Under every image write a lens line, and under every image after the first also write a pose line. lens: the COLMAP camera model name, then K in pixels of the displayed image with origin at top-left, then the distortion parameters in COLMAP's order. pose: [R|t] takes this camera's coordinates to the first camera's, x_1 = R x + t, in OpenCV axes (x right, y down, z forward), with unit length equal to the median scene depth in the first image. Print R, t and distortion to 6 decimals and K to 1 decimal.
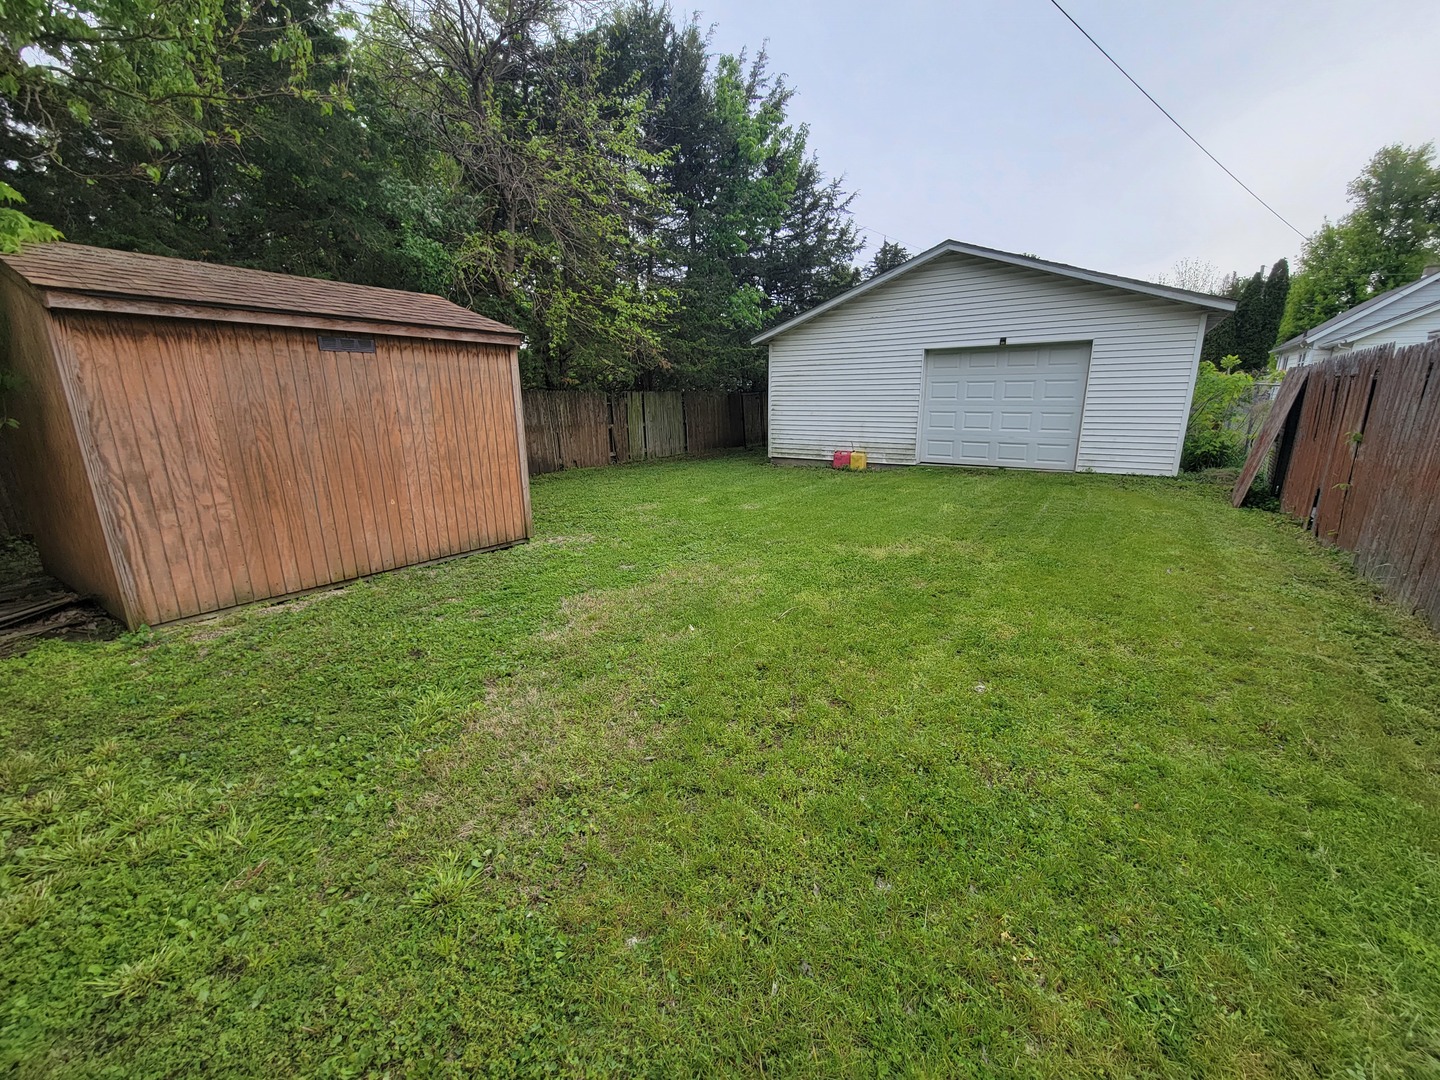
lens RADIAL K [[594.7, 0, 732.4], [0, 594.7, 555.4], [0, 0, 1]] dist [-0.000537, -0.001006]
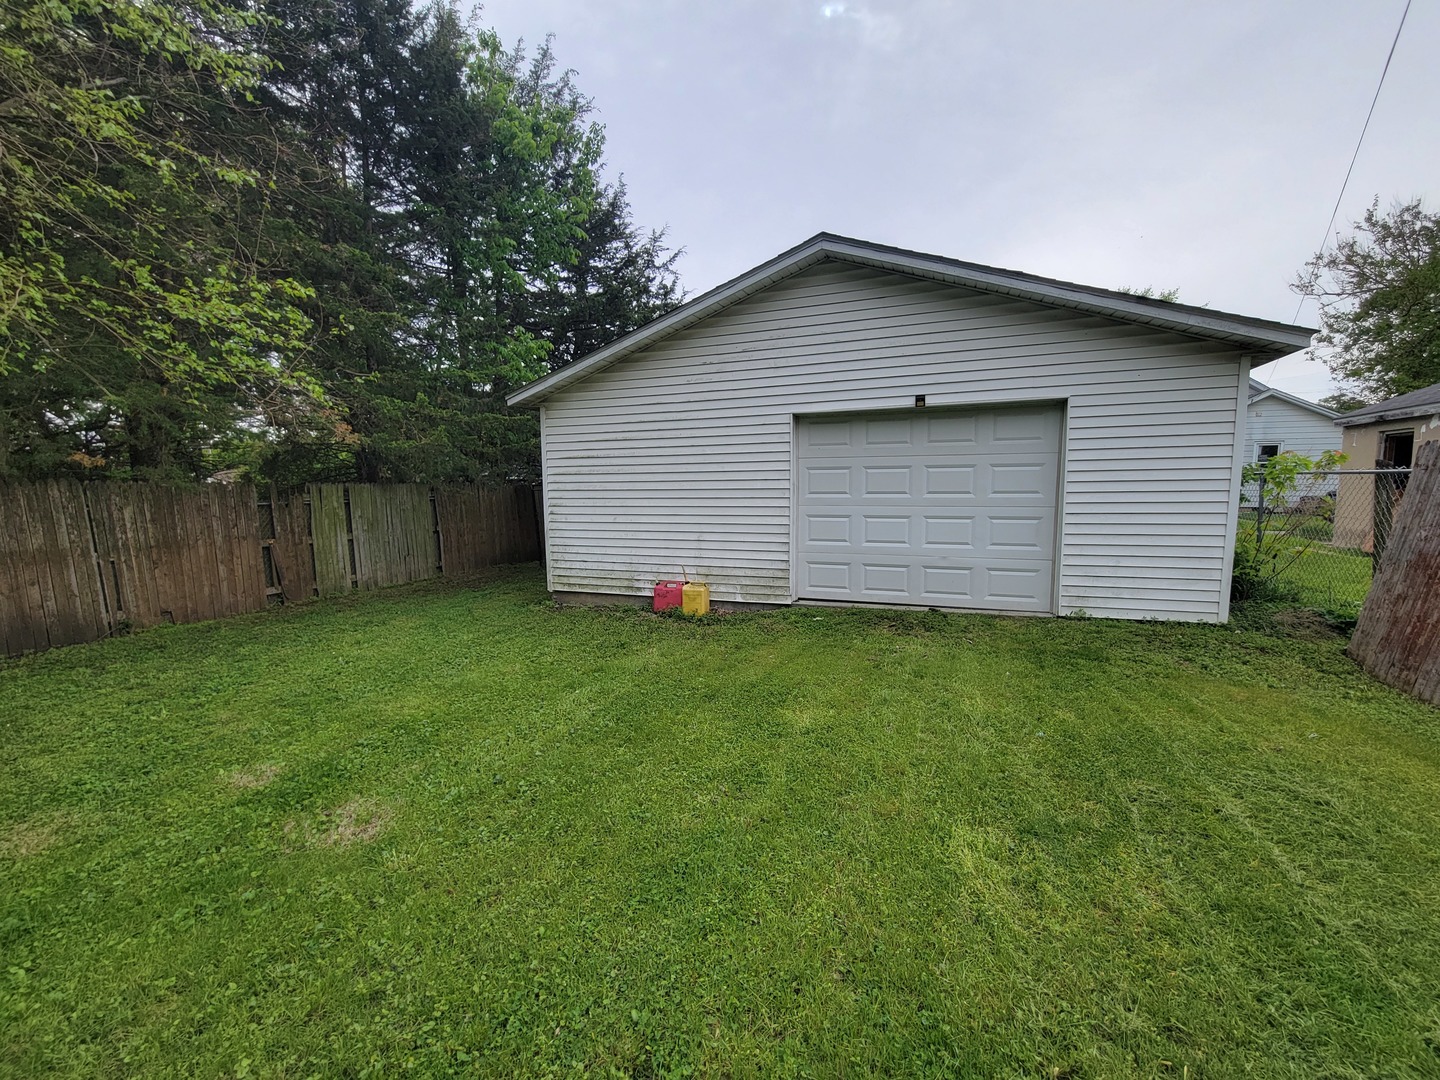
lens RADIAL K [[594.7, 0, 732.4], [0, 594.7, 555.4], [0, 0, 1]] dist [-0.000537, -0.001006]
pose [[0.969272, -0.027063, 0.244500, 0.105585], [0.064144, 0.987350, -0.145001, -0.114540], [-0.237483, 0.156229, 0.958746, 0.427840]]
